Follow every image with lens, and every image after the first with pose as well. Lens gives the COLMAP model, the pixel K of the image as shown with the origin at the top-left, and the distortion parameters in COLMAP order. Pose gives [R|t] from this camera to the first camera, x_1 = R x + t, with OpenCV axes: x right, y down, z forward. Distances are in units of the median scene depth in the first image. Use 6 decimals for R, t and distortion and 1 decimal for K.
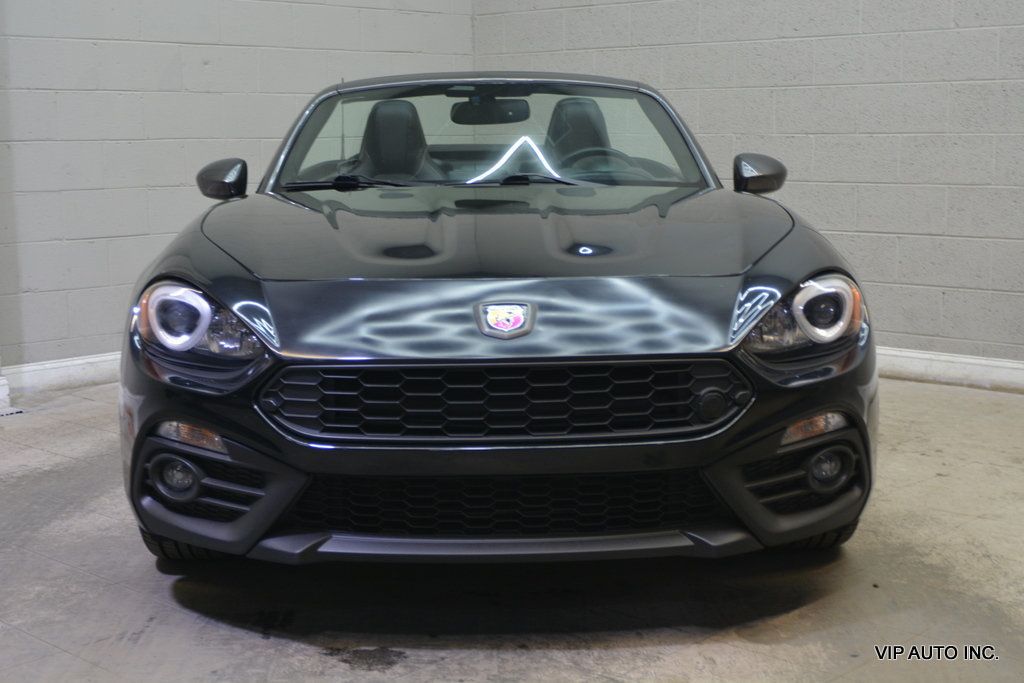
lens RADIAL K [[1444.7, 0, 514.0], [0, 1444.7, 346.3], [0, 0, 1]] dist [-0.016362, -0.031917]
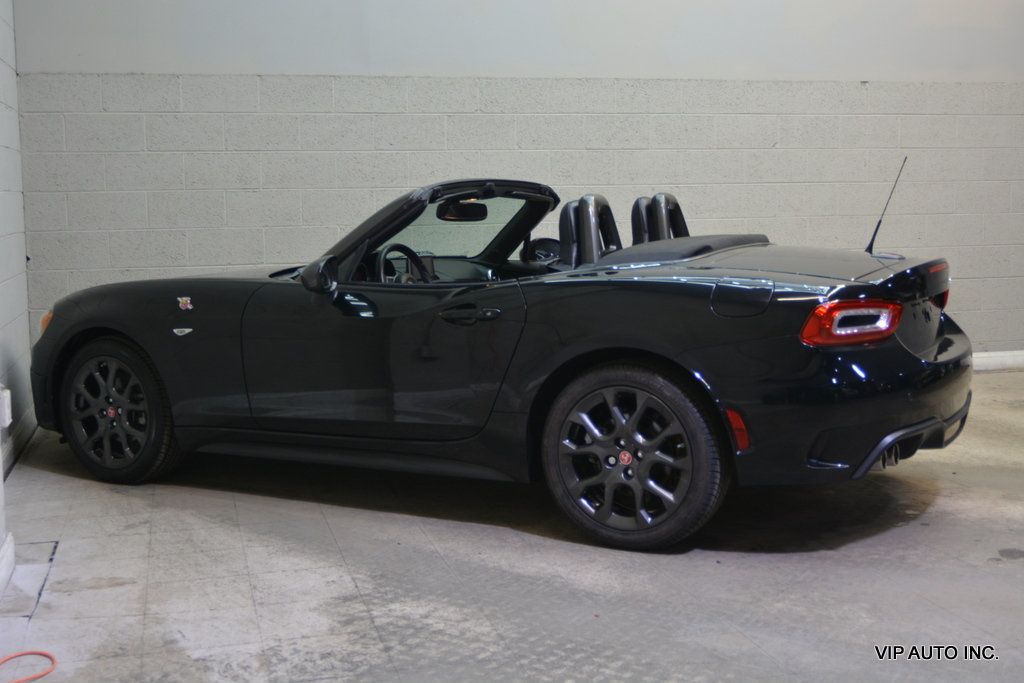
lens RADIAL K [[1254.2, 0, 514.6], [0, 1254.2, 342.9], [0, 0, 1]] dist [-0.012039, -0.025296]
pose [[0.525745, -0.097314, 0.845057, -0.998991], [0.136139, 0.990255, 0.029337, -0.085466], [-0.839677, 0.099622, 0.533870, 0.453660]]
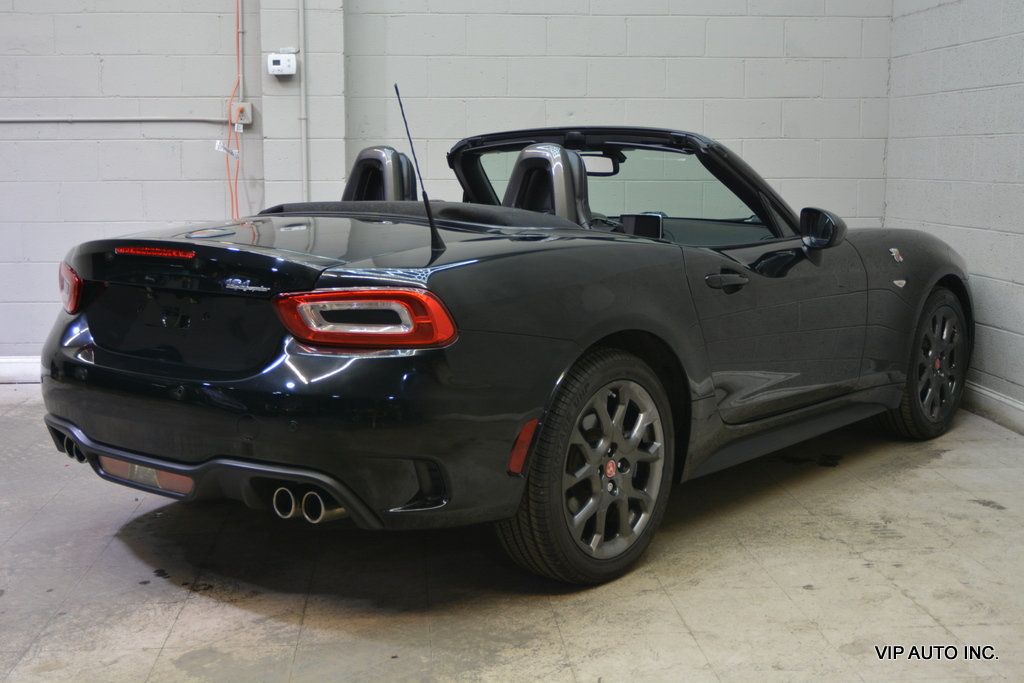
lens RADIAL K [[1289.3, 0, 509.4], [0, 1289.3, 341.4], [0, 0, 1]] dist [-0.007886, -0.003235]
pose [[0.738773, 0.102986, -0.666039, 0.657270], [-0.104518, 0.993807, 0.037736, -0.068502], [0.665800, 0.041735, 0.744962, 0.284733]]
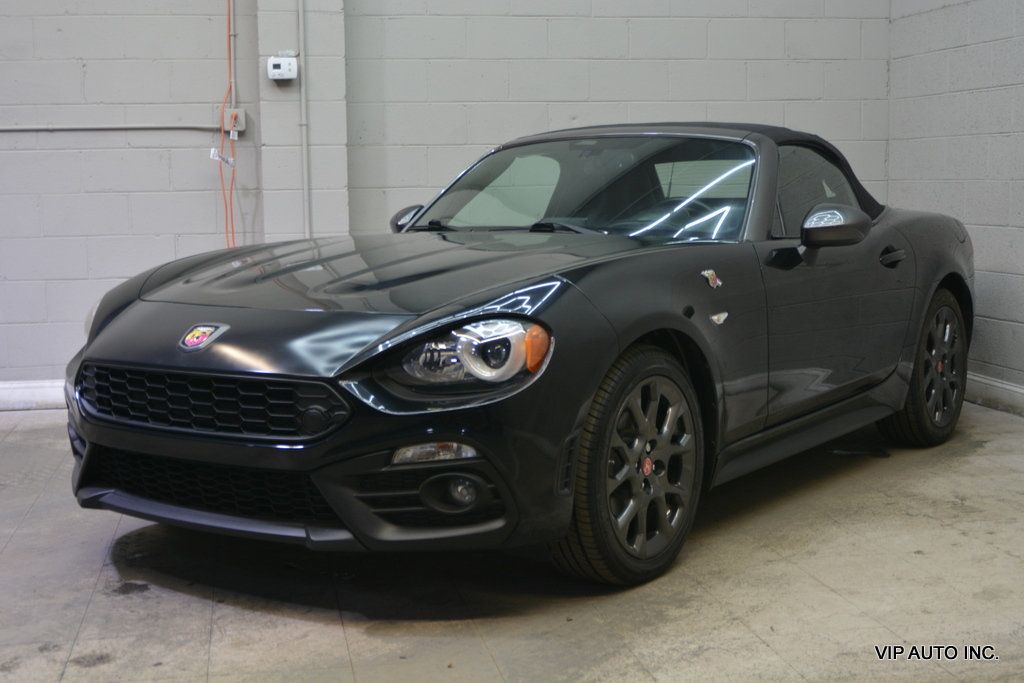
lens RADIAL K [[1459.8, 0, 513.5], [0, 1459.8, 342.7], [0, 0, 1]] dist [-0.004051, -0.040824]
pose [[0.803846, 0.064530, -0.591327, 0.621786], [-0.081055, 0.996709, -0.001417, -0.021957], [0.589290, 0.049069, 0.806430, 0.082463]]
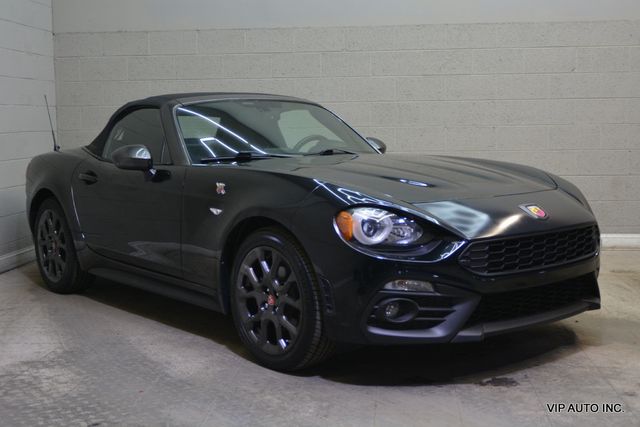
lens RADIAL K [[855.6, 0, 321.2], [0, 855.6, 211.8], [0, 0, 1]] dist [0.001401, -0.034064]
pose [[0.784980, -0.067610, 0.615820, -0.669193], [0.098561, 0.994996, -0.016395, -0.018895], [-0.611630, 0.073566, 0.787716, 0.120719]]
